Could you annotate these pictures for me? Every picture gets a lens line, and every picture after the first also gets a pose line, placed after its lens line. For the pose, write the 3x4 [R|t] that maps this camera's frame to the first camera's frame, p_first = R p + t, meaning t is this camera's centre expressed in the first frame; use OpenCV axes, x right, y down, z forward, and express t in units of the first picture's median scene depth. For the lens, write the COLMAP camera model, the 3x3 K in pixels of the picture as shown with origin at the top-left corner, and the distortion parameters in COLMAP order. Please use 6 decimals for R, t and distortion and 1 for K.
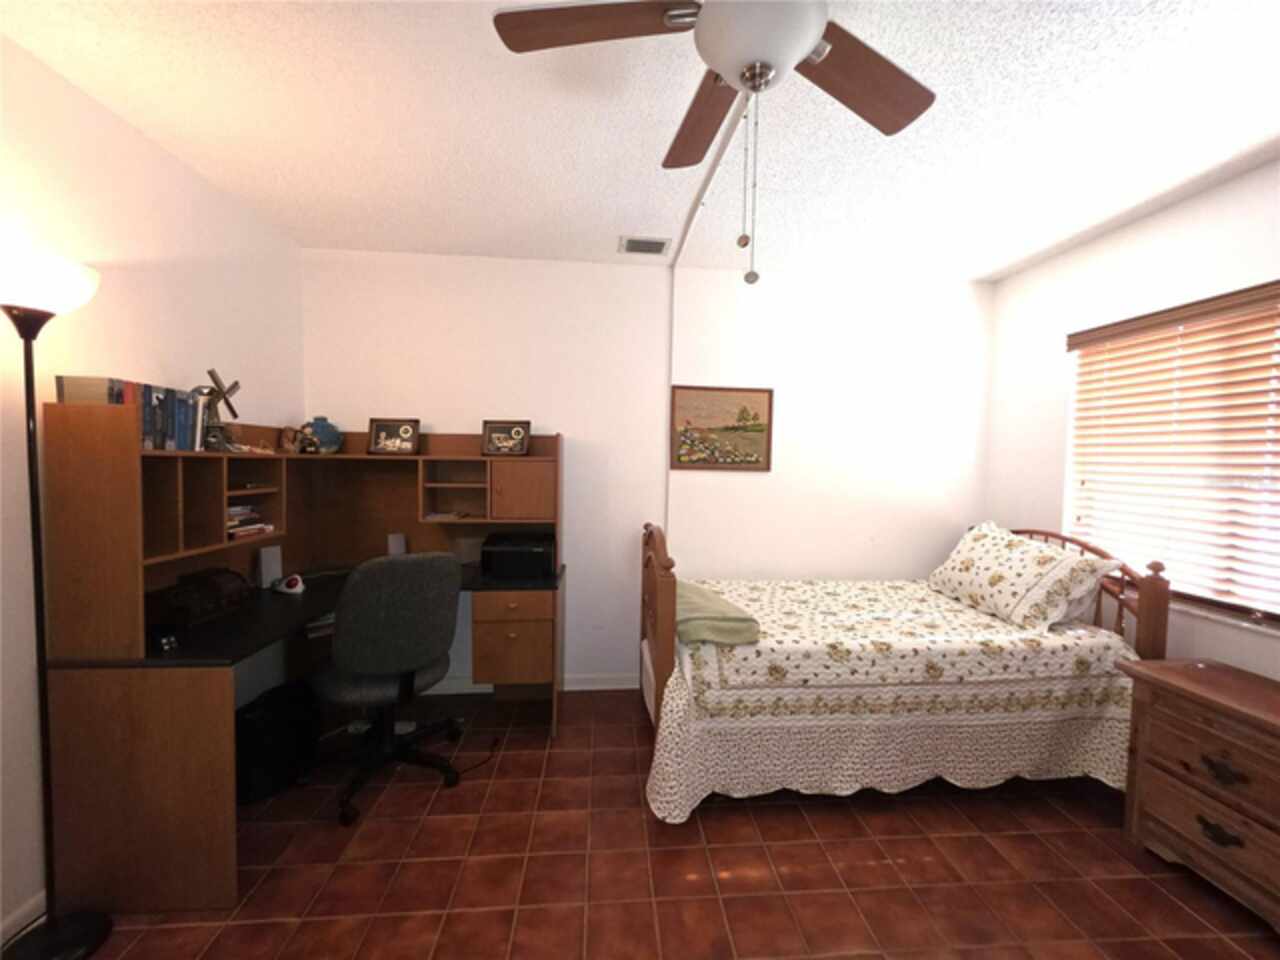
lens RADIAL K [[509.5, 0, 645.6], [0, 509.5, 482.5], [0, 0, 1]] dist [-0.000019, 0.000669]
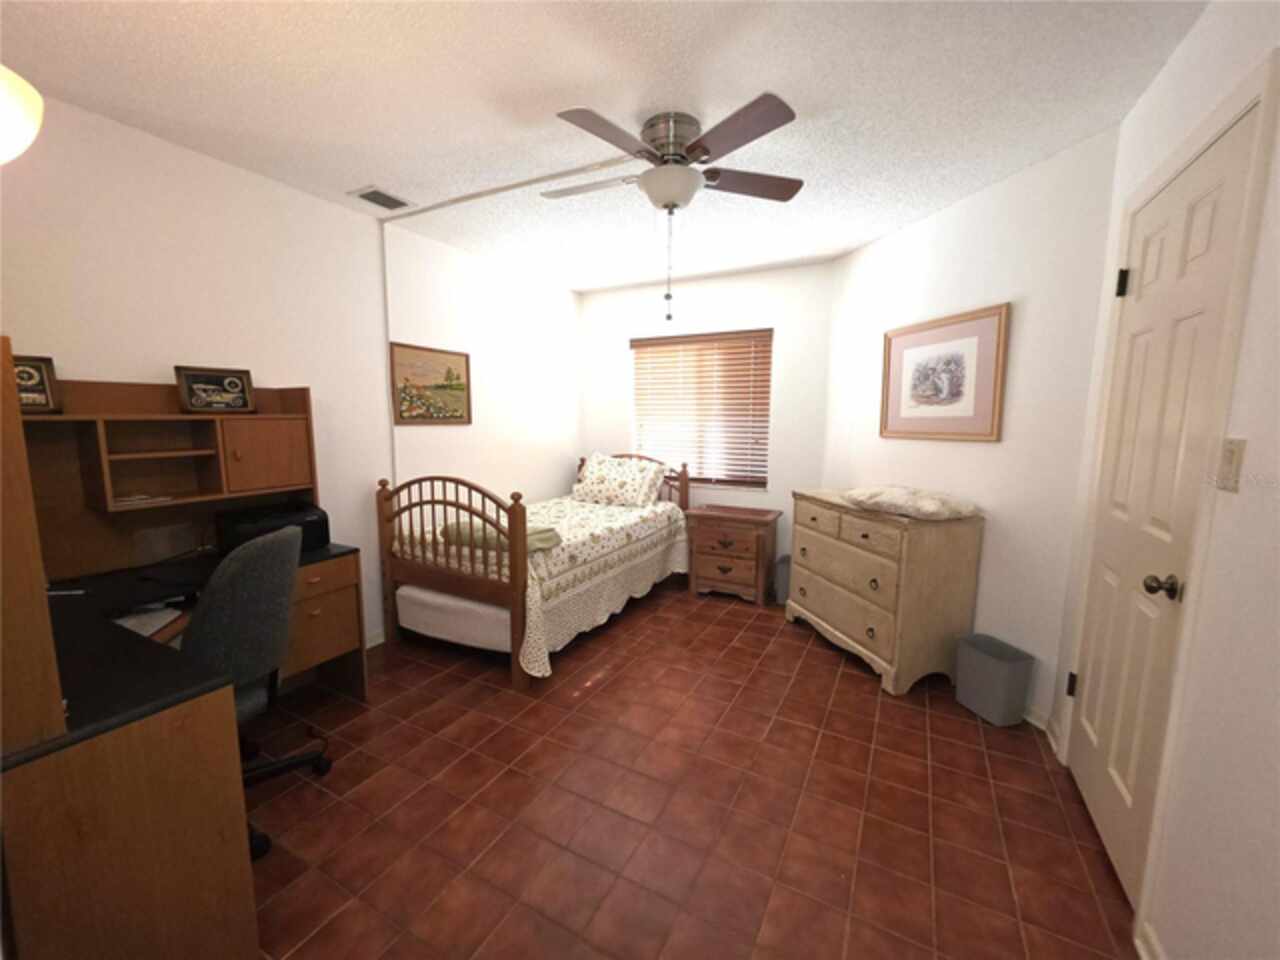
lens RADIAL K [[509.5, 0, 645.6], [0, 509.5, 482.5], [0, 0, 1]] dist [-0.000019, 0.000669]
pose [[0.537157, -0.121826, 0.834638, -0.691069], [0.043295, 0.992193, 0.116959, -0.011459], [-0.842370, -0.026690, 0.538238, 0.020994]]
